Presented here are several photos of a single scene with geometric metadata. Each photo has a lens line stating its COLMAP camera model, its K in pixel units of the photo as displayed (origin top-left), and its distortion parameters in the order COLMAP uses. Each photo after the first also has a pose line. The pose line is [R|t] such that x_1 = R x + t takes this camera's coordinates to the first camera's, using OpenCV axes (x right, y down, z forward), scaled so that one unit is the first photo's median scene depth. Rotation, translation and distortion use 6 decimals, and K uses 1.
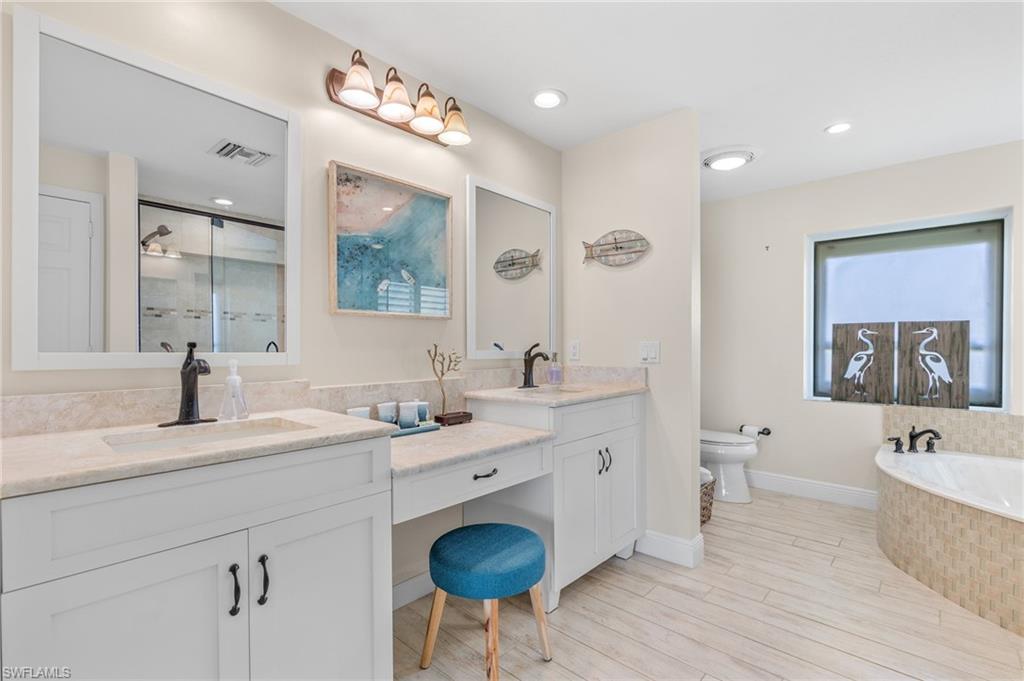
lens RADIAL K [[466.1, 0, 508.0], [0, 466.1, 345.0], [0, 0, 1]] dist [0.029076, 0.000544]
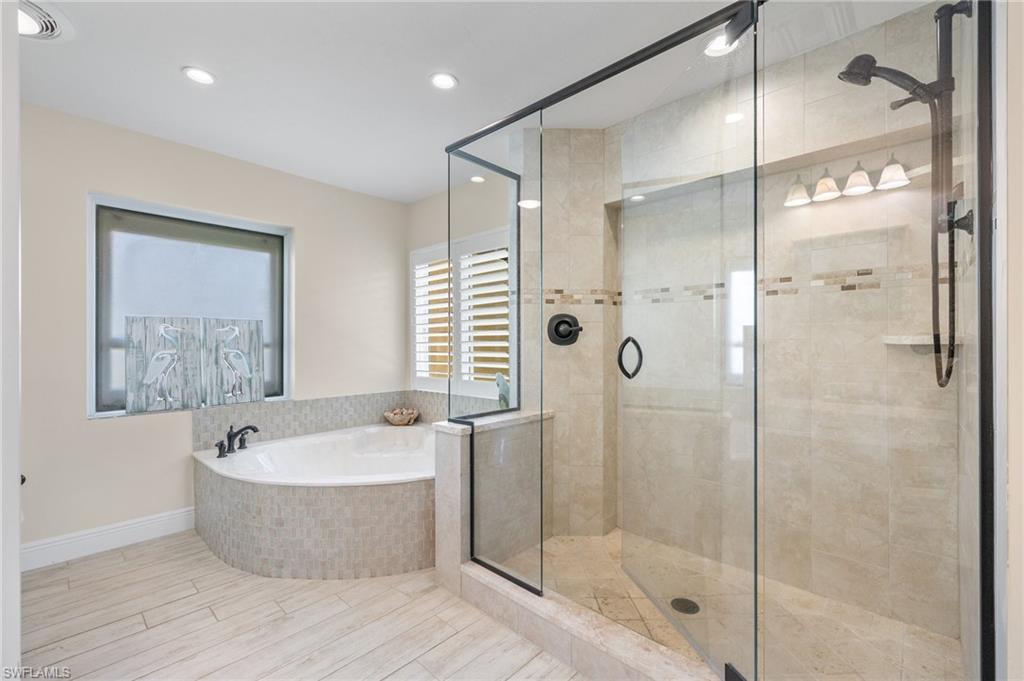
lens RADIAL K [[442.5, 0, 506.7], [0, 442.5, 339.4], [0, 0, 1]] dist [0.004277, 0.001485]
pose [[0.016097, 0.007055, 0.999846, -0.047568], [0.002750, 0.999971, -0.007100, 0.001520], [-0.999867, 0.002864, 0.016077, 0.414381]]
